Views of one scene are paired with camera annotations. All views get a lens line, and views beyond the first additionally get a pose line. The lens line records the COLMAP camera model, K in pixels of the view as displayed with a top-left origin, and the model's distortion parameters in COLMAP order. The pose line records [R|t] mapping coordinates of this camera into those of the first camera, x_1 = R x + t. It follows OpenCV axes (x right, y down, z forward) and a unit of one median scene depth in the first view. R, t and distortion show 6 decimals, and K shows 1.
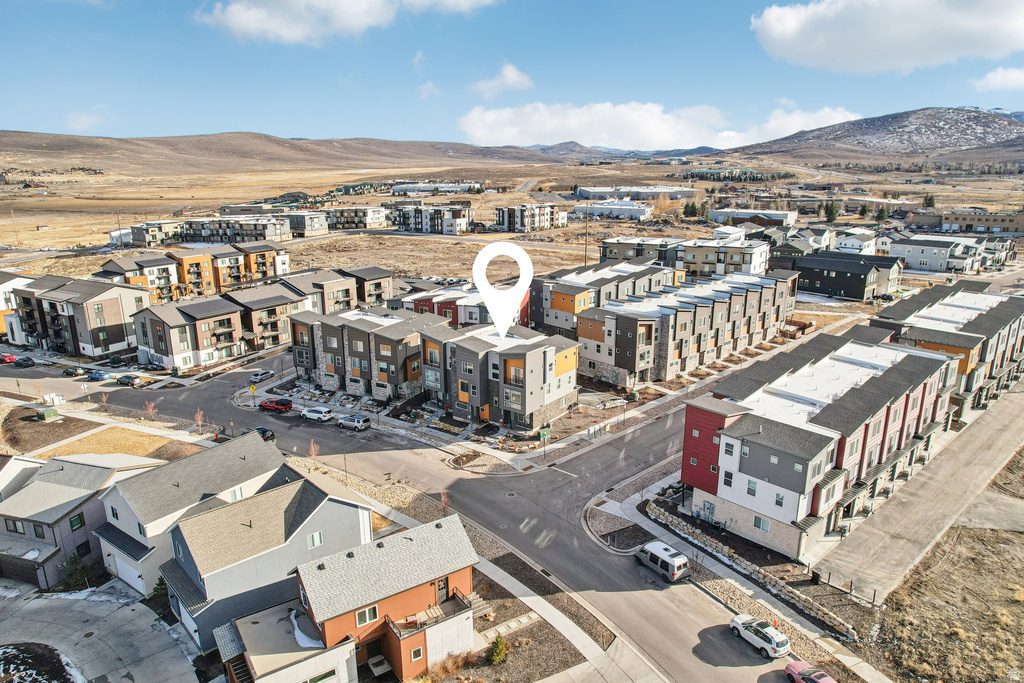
lens RADIAL K [[678.1, 0, 512.0], [0, 678.1, 341.5], [0, 0, 1]] dist [-0.090428, 0.086805]
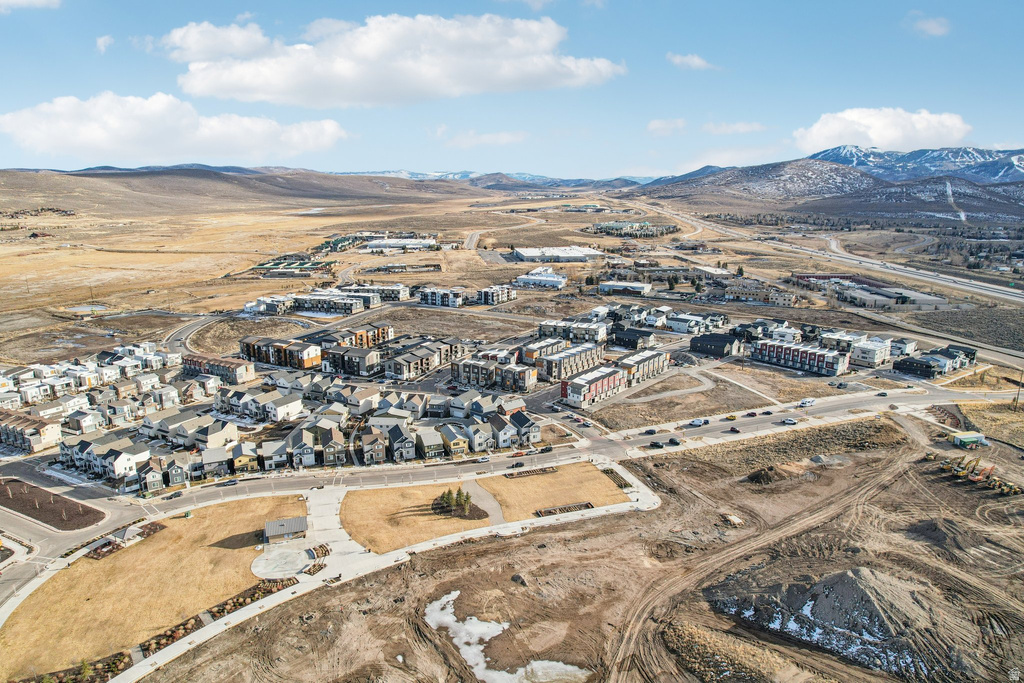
lens RADIAL K [[659.3, 0, 518.5], [0, 659.3, 341.2], [0, 0, 1]] dist [-0.080217, 0.074769]
pose [[0.993218, -0.015446, 0.115240, -0.121724], [0.018917, 0.999398, -0.029080, -0.012712], [-0.114722, 0.031063, 0.992912, -0.754108]]
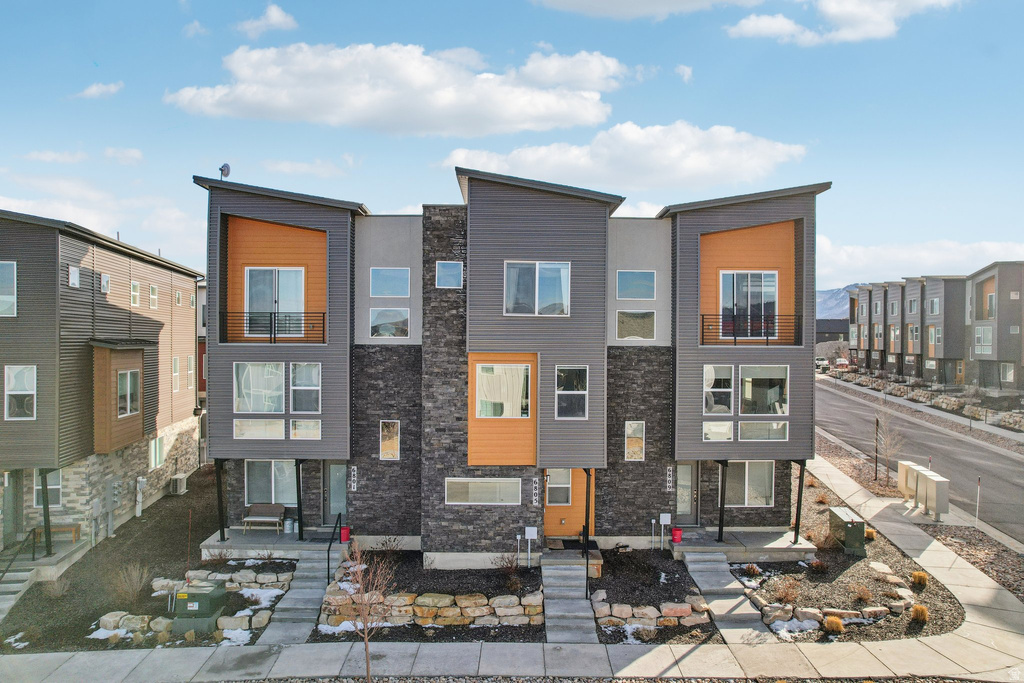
lens RADIAL K [[650.9, 0, 512.0], [0, 650.9, 341.5], [0, 0, 1]] dist [-0.086584, 0.075915]
pose [[0.786454, 0.013594, 0.617499, -0.052963], [0.151444, 0.964995, -0.214125, 0.026292], [-0.598795, 0.261917, 0.756865, 0.229579]]
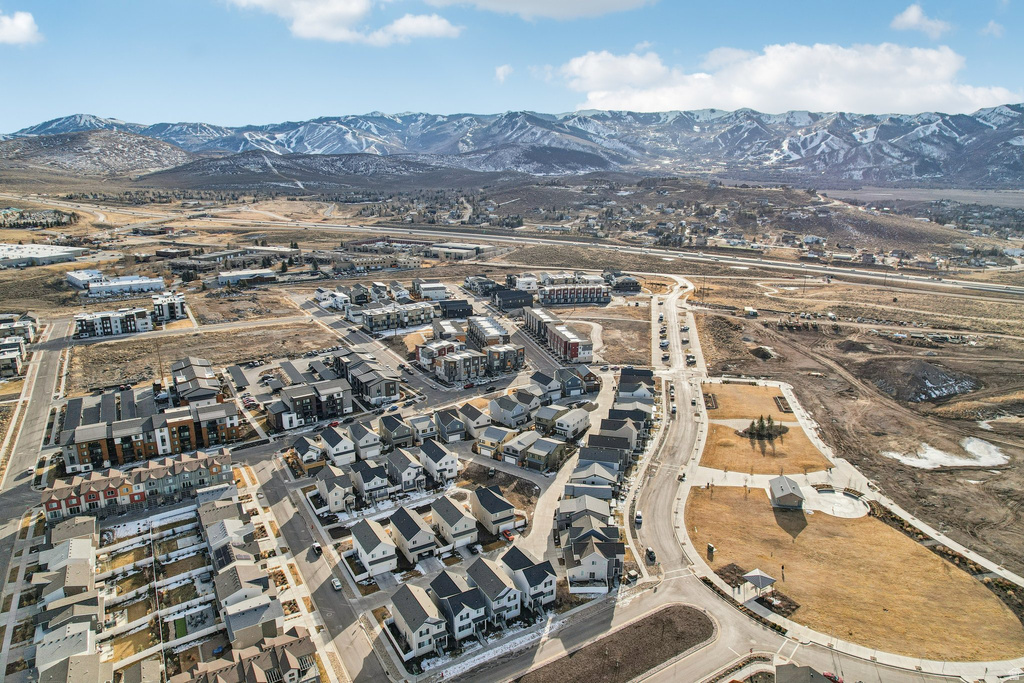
lens RADIAL K [[650.9, 0, 512.0], [0, 650.9, 341.5], [0, 0, 1]] dist [-0.086584, 0.075915]
pose [[0.404368, -0.233874, 0.884189, -0.906542], [0.227142, 0.962144, 0.150614, -0.162654], [-0.885942, 0.139933, 0.442183, -0.183099]]
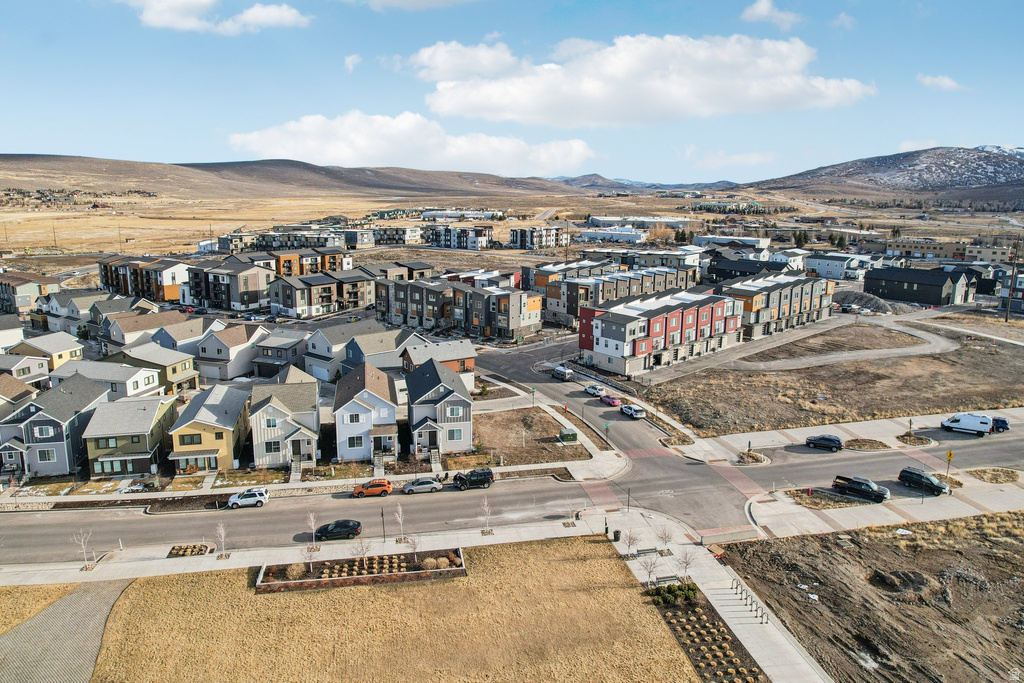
lens RADIAL K [[668.7, 0, 506.4], [0, 668.7, 328.5], [0, 0, 1]] dist [-0.086984, 0.083333]
pose [[0.998862, 0.025546, -0.040274, 0.022113], [-0.027869, 0.997915, -0.058221, 0.054942], [0.038703, 0.059278, 0.997491, -0.207511]]
